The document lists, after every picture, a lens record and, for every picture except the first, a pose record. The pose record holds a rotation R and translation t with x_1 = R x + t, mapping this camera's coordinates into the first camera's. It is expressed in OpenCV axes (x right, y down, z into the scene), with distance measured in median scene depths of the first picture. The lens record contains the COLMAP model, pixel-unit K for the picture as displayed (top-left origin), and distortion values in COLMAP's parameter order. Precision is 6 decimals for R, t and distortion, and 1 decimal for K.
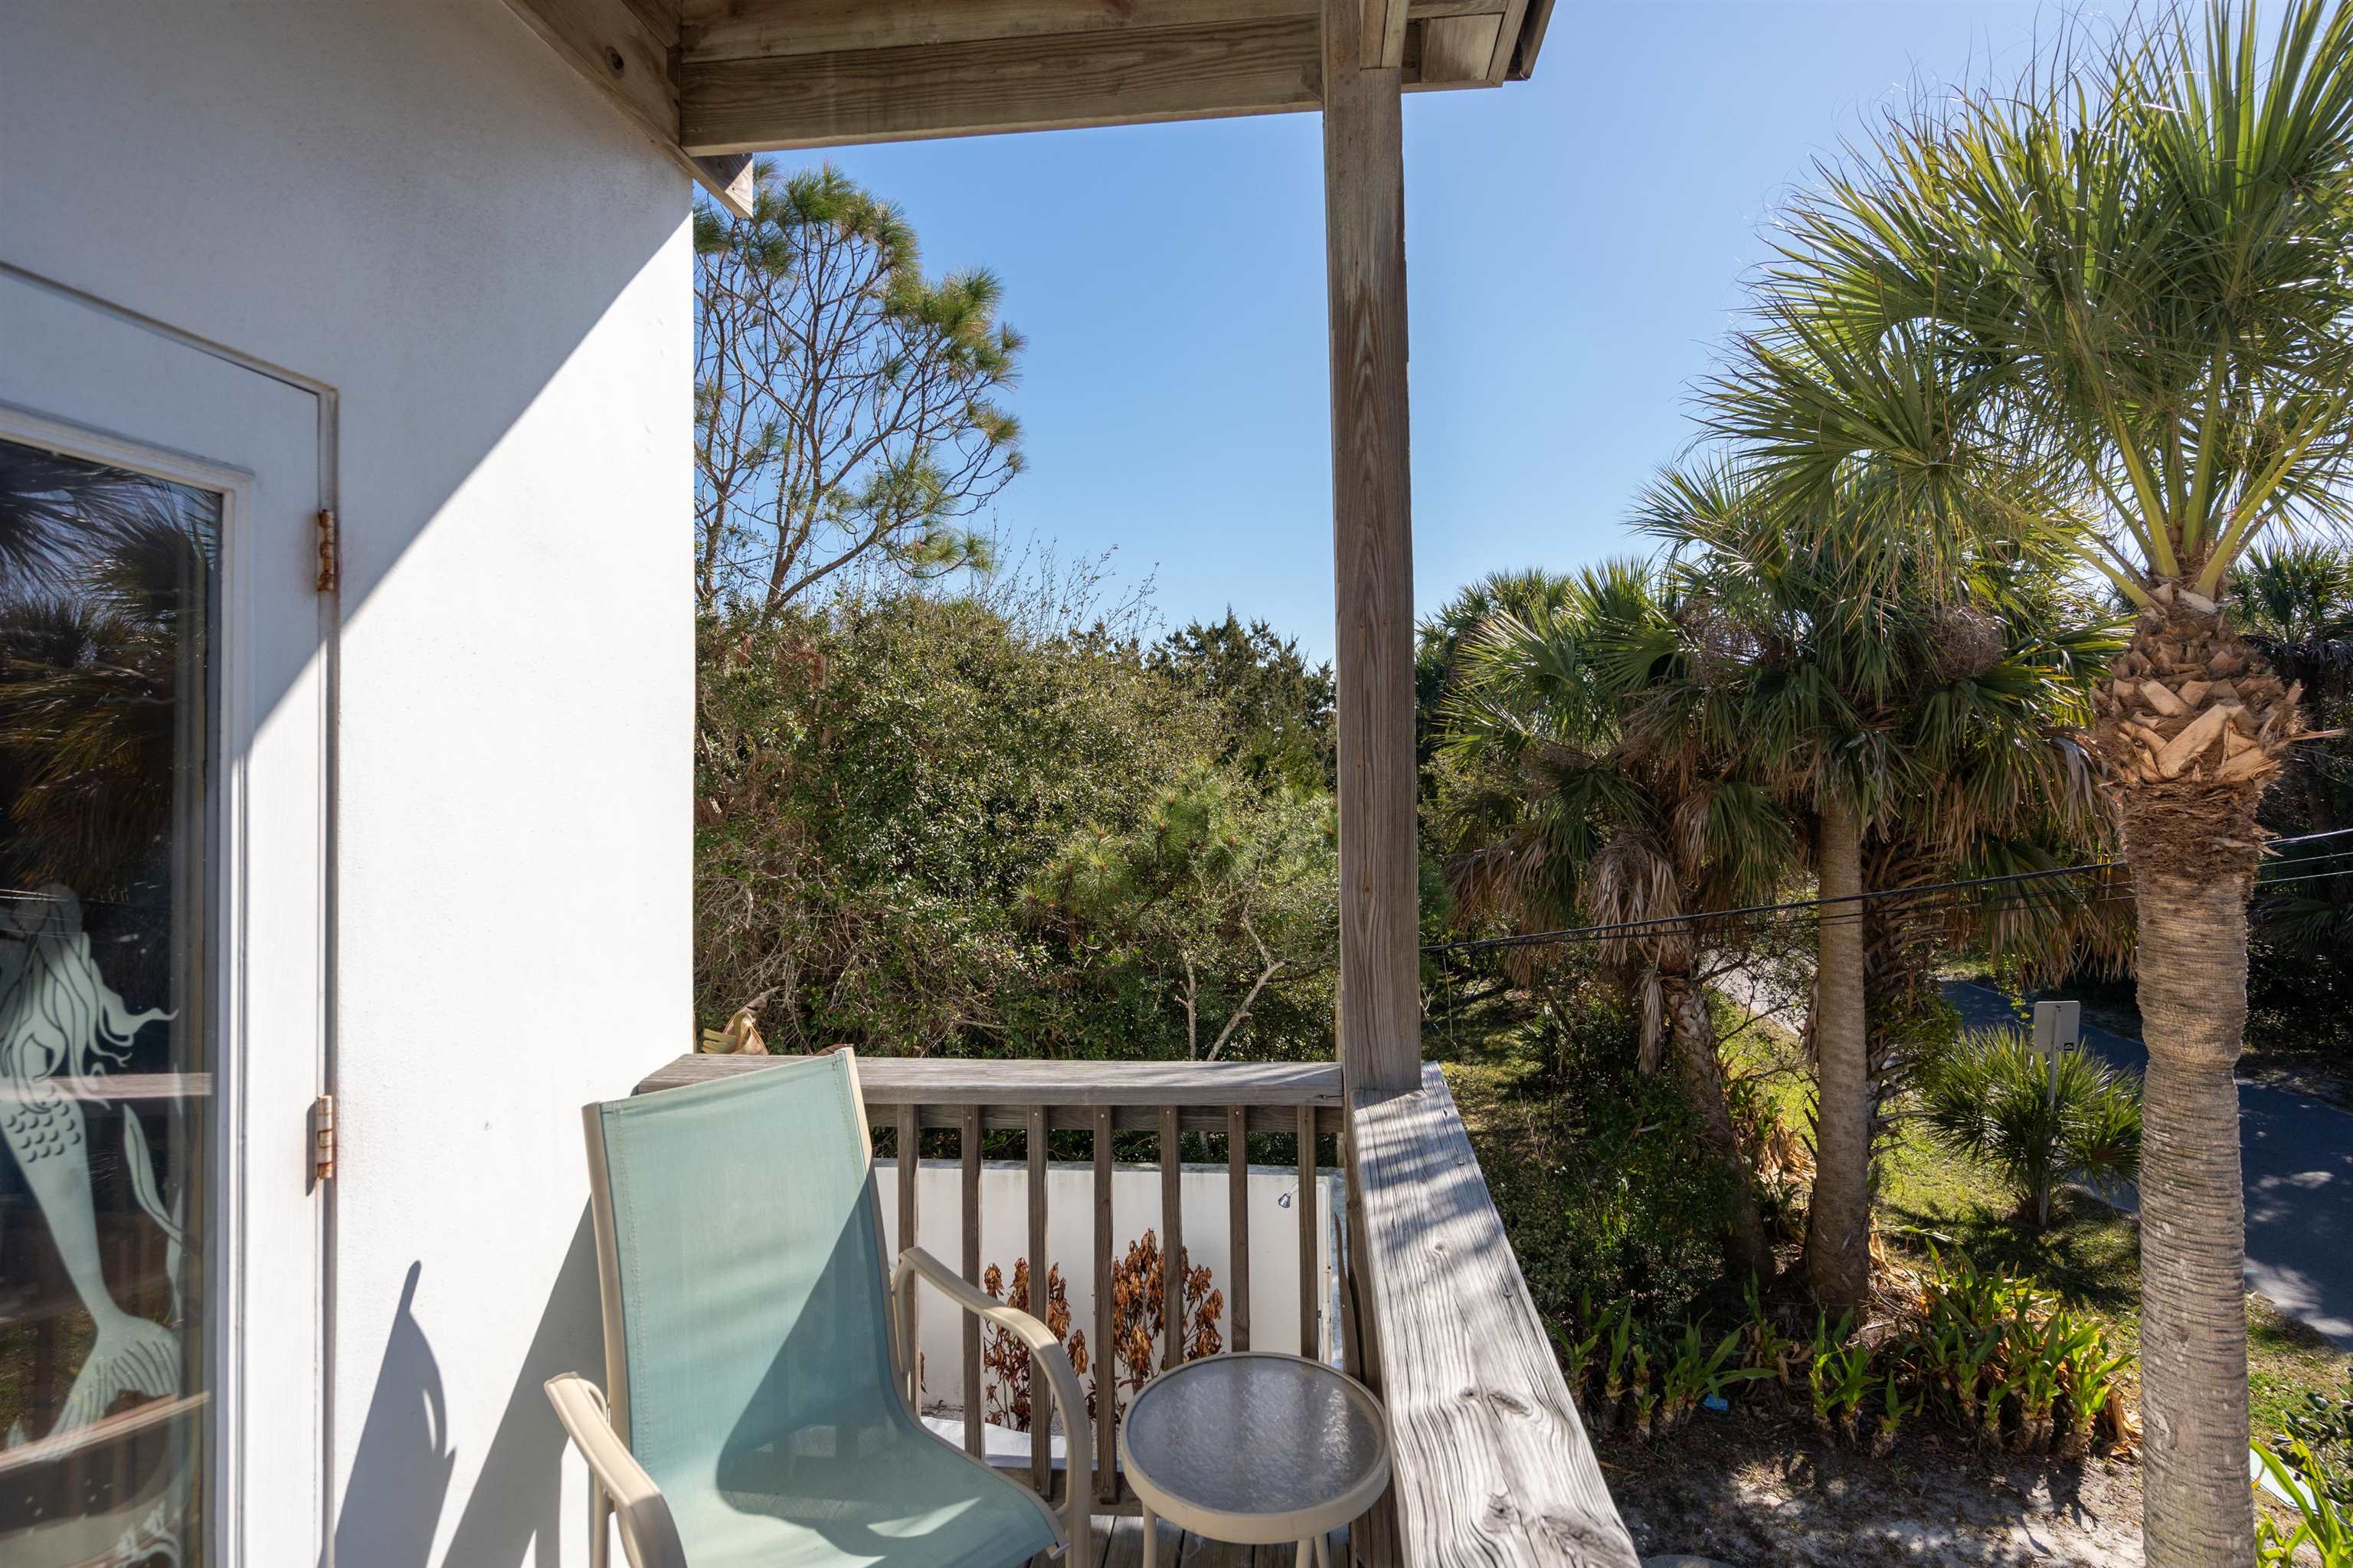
lens RADIAL K [[1106.0, 0, 1182.2], [0, 1106.0, 700.2], [0, 0, 1]] dist [-0.010184, 0.000670]
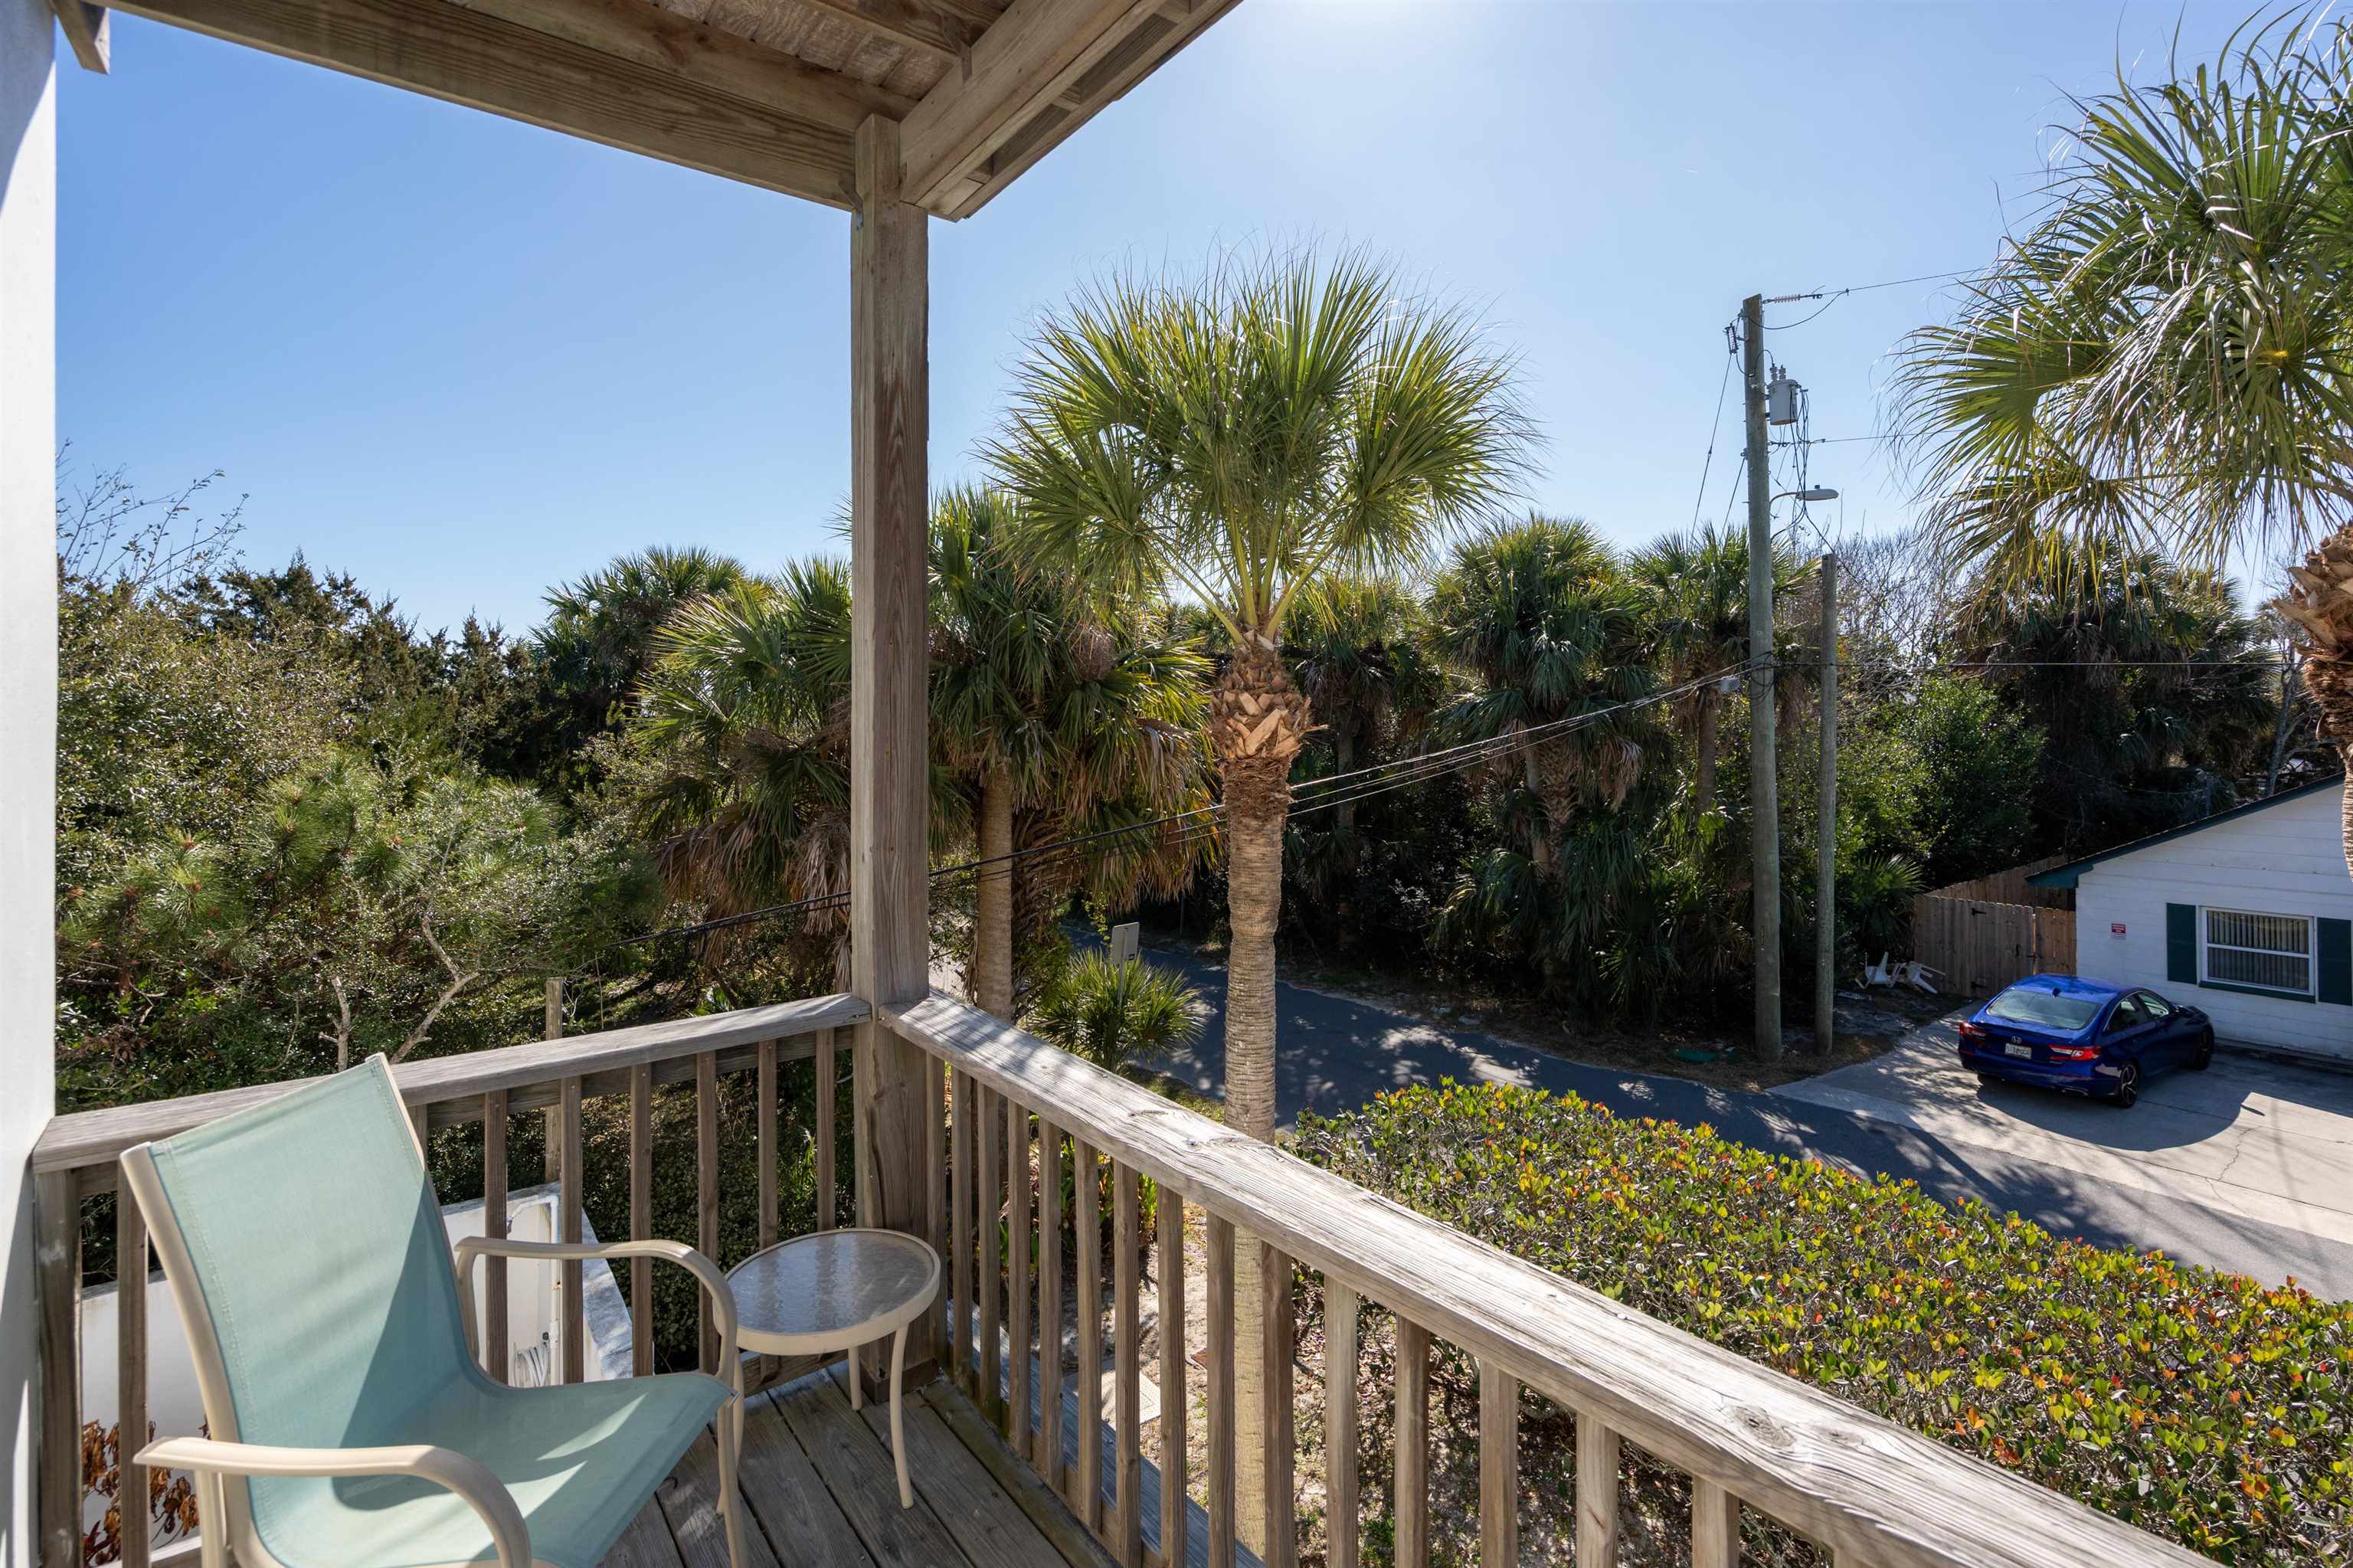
lens RADIAL K [[1106.0, 0, 1182.2], [0, 1106.0, 700.2], [0, 0, 1]] dist [-0.010184, 0.000670]
pose [[0.734606, 0.022035, 0.678136, -0.101314], [-0.031897, 0.999489, 0.002077, -0.003187], [-0.677744, -0.023156, 0.734934, -0.036631]]
